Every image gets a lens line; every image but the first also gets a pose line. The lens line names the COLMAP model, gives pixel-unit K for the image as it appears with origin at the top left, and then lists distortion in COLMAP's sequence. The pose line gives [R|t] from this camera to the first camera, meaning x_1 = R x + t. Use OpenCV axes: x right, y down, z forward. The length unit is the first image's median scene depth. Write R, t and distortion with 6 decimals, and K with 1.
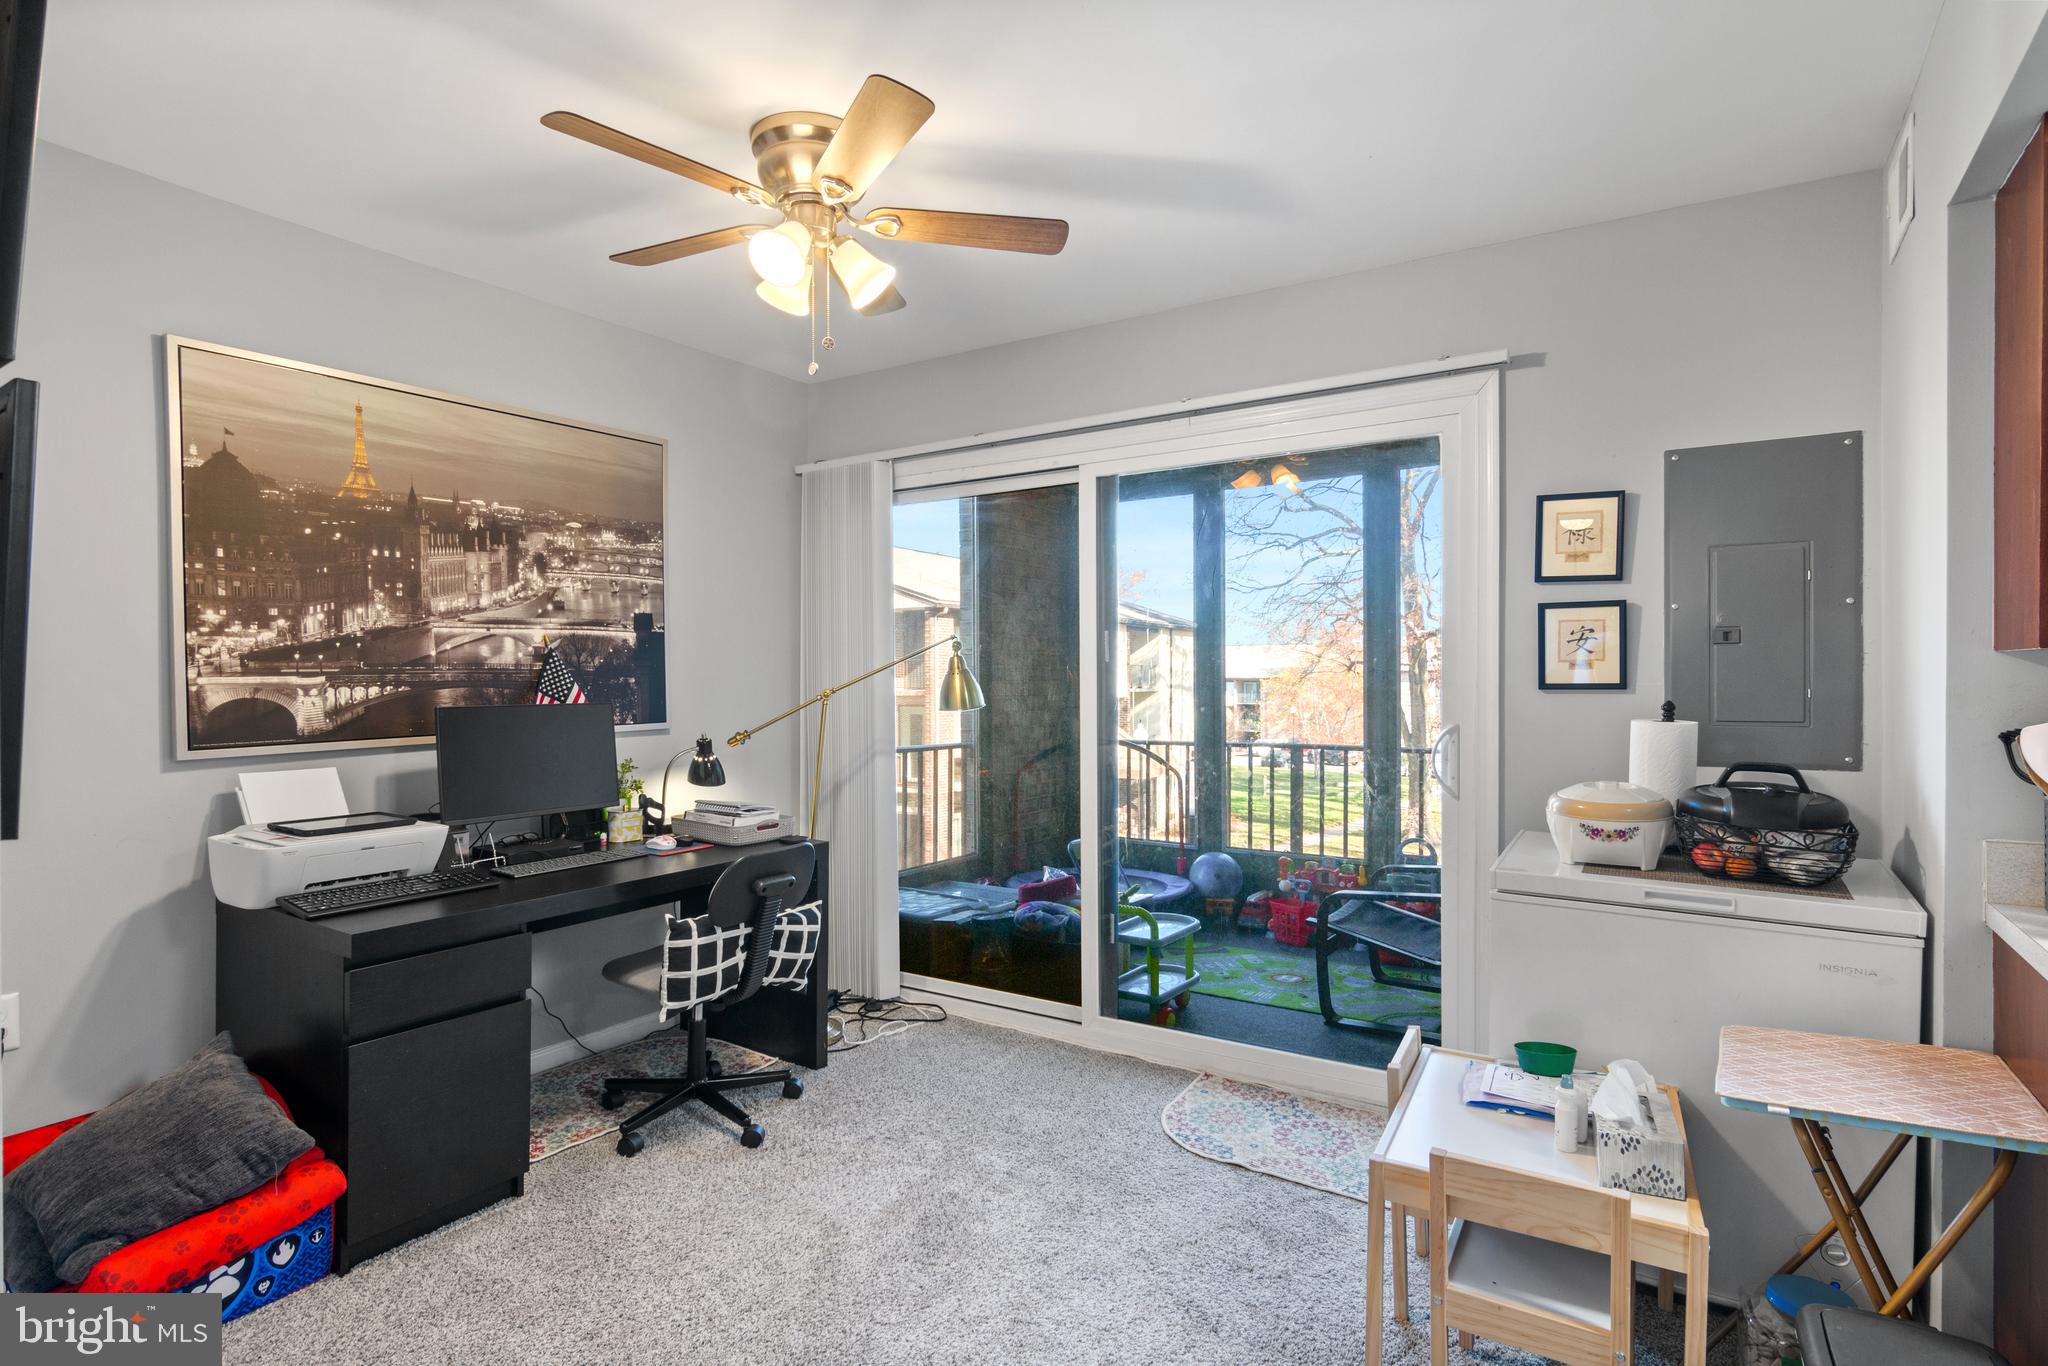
lens RADIAL K [[1032.4, 0, 1014.3], [0, 1032.4, 692.9], [0, 0, 1]] dist [-0.000602, 0.000749]
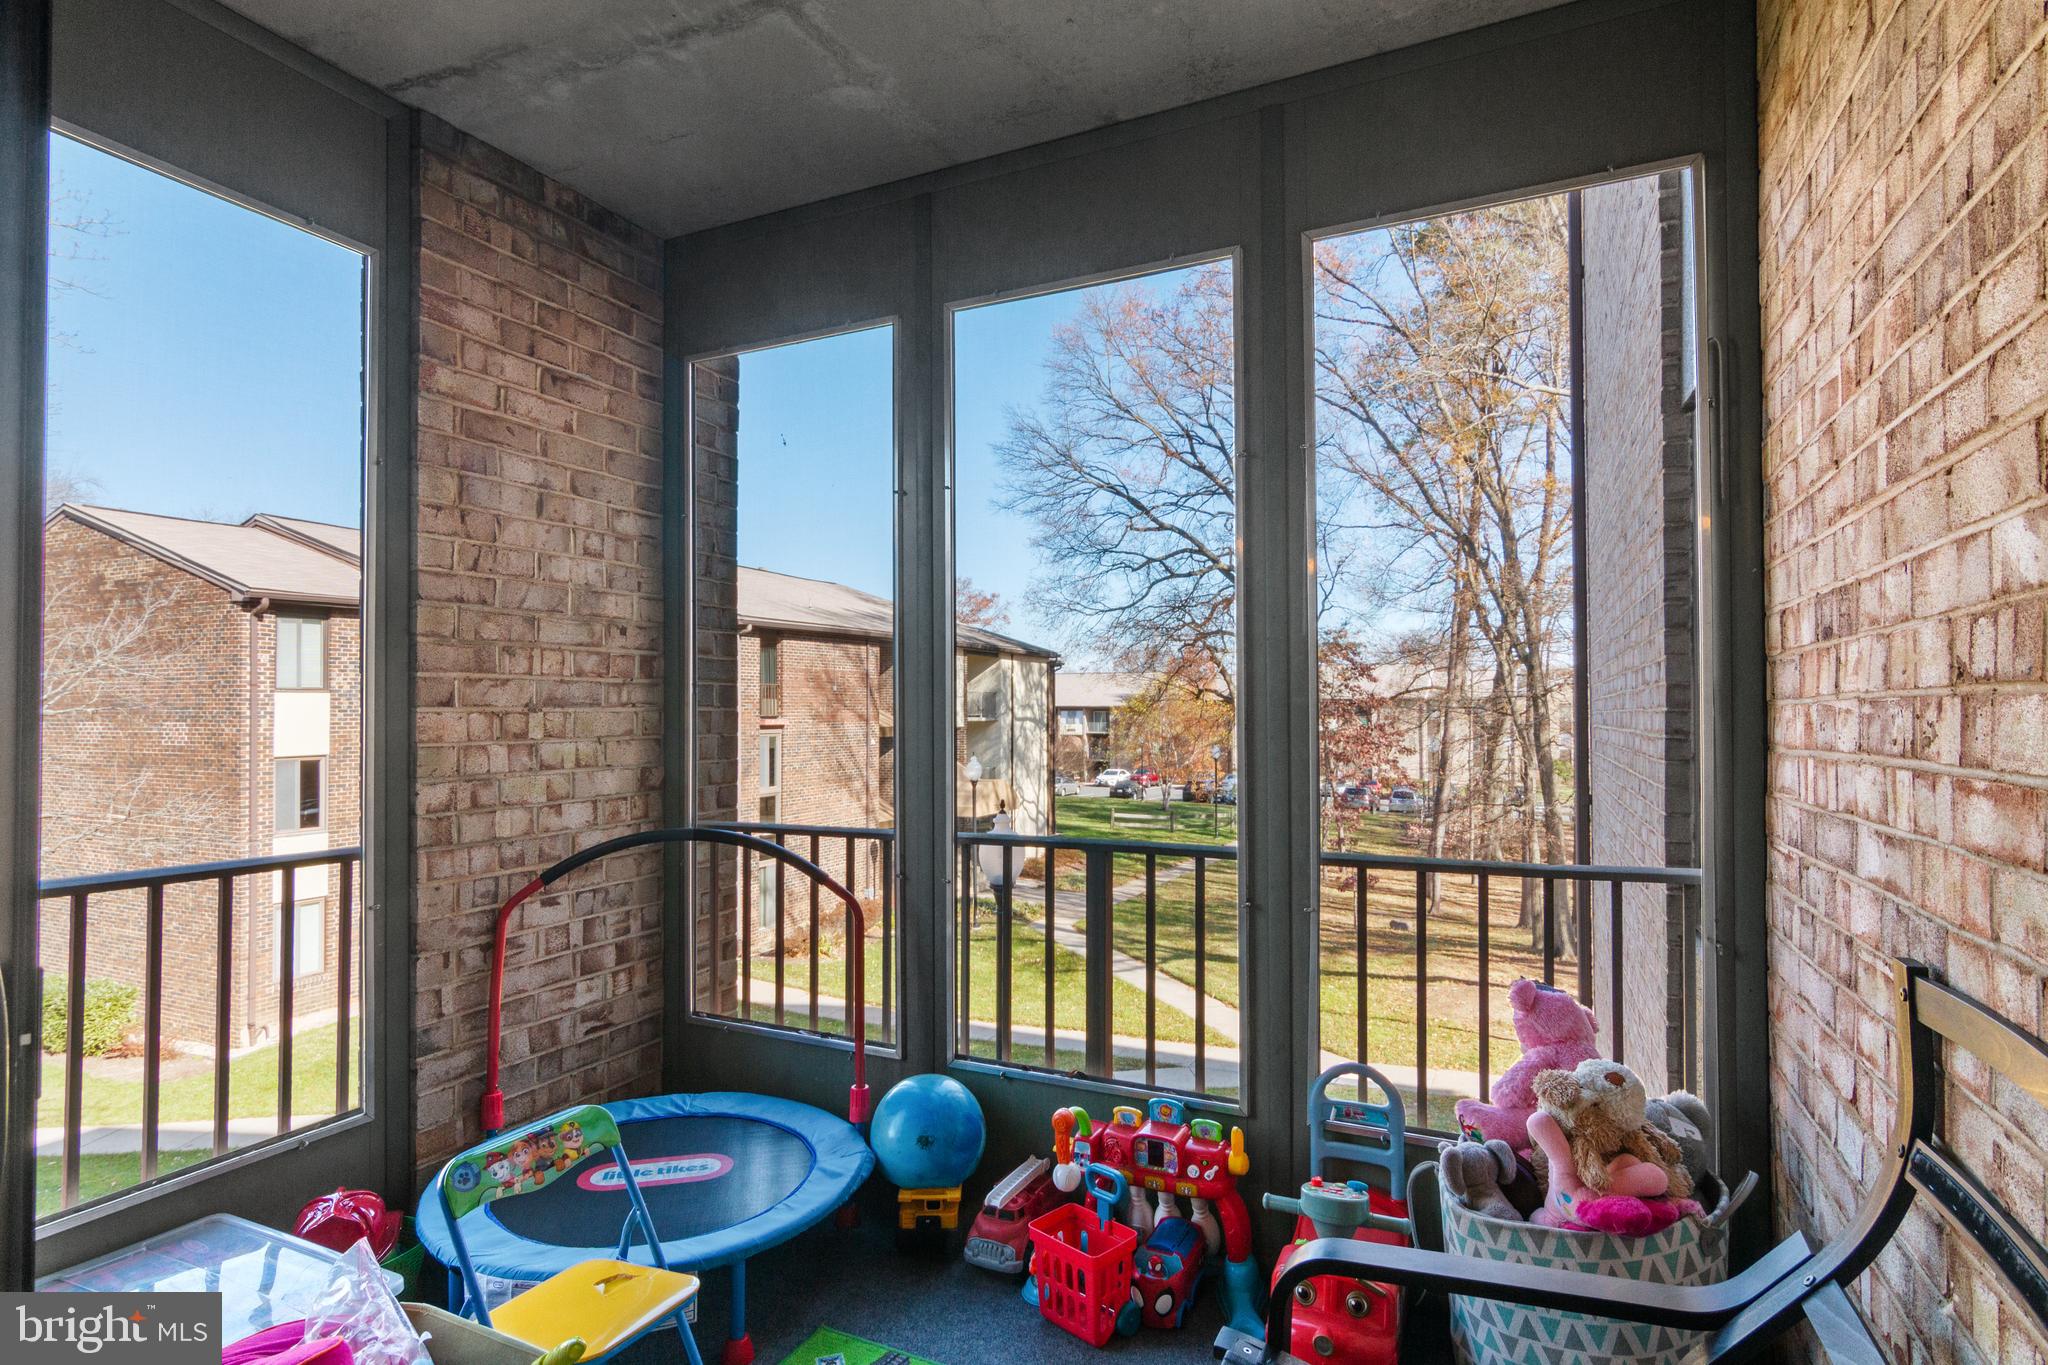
lens RADIAL K [[1007.2, 0, 1020.4], [0, 1007.2, 687.7], [0, 0, 1]] dist [-0.002717, 0.001103]
pose [[0.990167, 0.004978, 0.139801, 0.166264], [-0.000238, 0.999425, -0.033906, -0.004922], [-0.139889, 0.033539, 0.989599, 0.522767]]
